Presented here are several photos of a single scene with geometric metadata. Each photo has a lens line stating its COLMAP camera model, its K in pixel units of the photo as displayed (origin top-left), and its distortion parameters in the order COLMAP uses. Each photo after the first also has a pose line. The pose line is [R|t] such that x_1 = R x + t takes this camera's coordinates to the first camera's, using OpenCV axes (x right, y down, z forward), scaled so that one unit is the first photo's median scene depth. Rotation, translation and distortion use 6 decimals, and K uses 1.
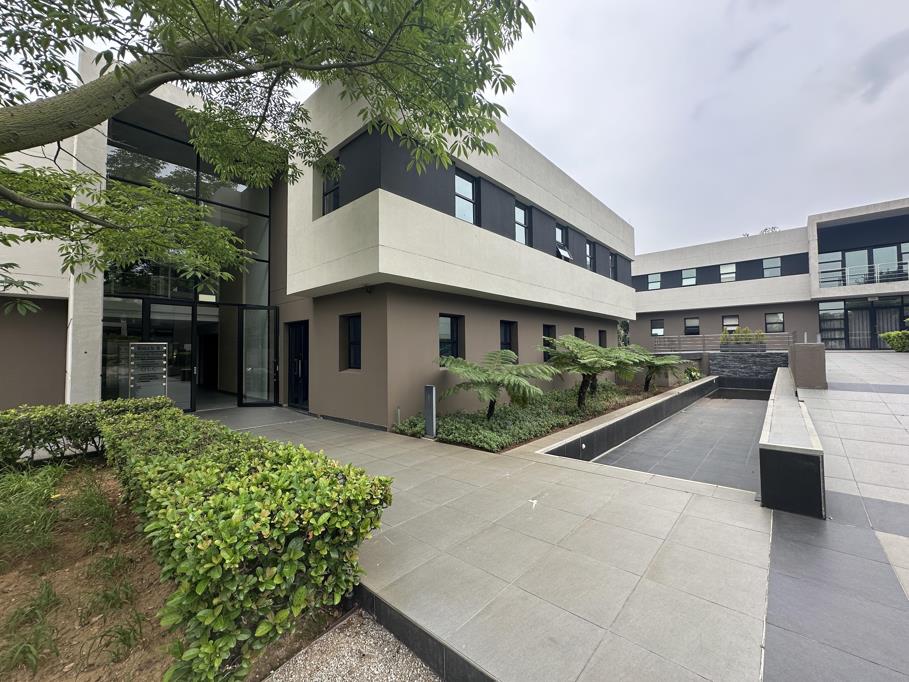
lens RADIAL K [[362.3, 0, 455.3], [0, 362.3, 338.7], [0, 0, 1]] dist [-0.000920, 0.000463]
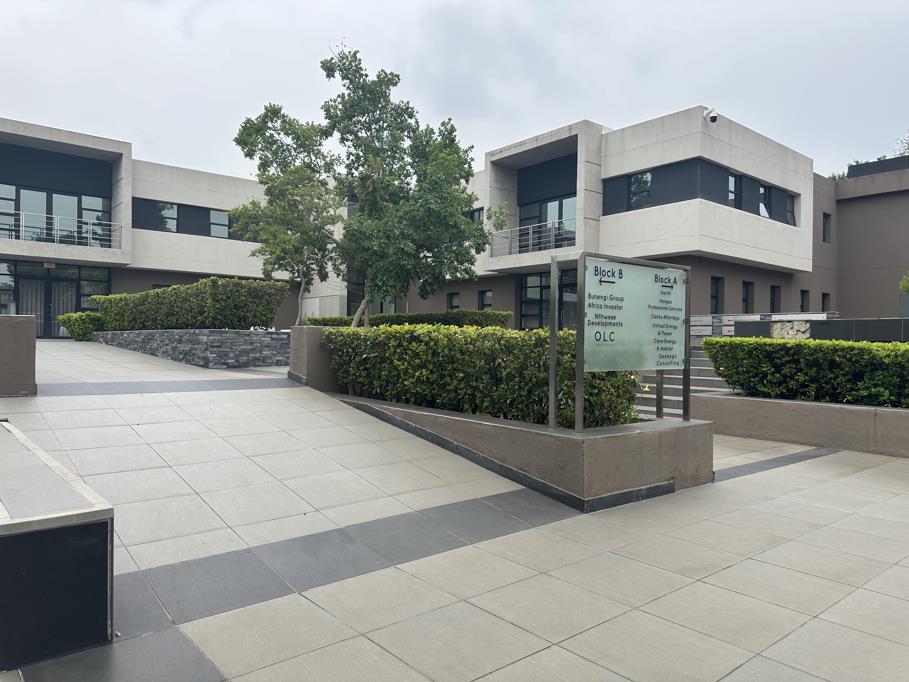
lens RADIAL K [[648.8, 0, 454.5], [0, 648.8, 341.0], [0, 0, 1]] dist [0.002863, 0.002649]
pose [[0.131470, 0.014378, 0.991216, 0.118683], [-0.047295, 0.998847, -0.008215, 0.042113], [-0.990191, -0.045800, 0.131999, 0.295264]]
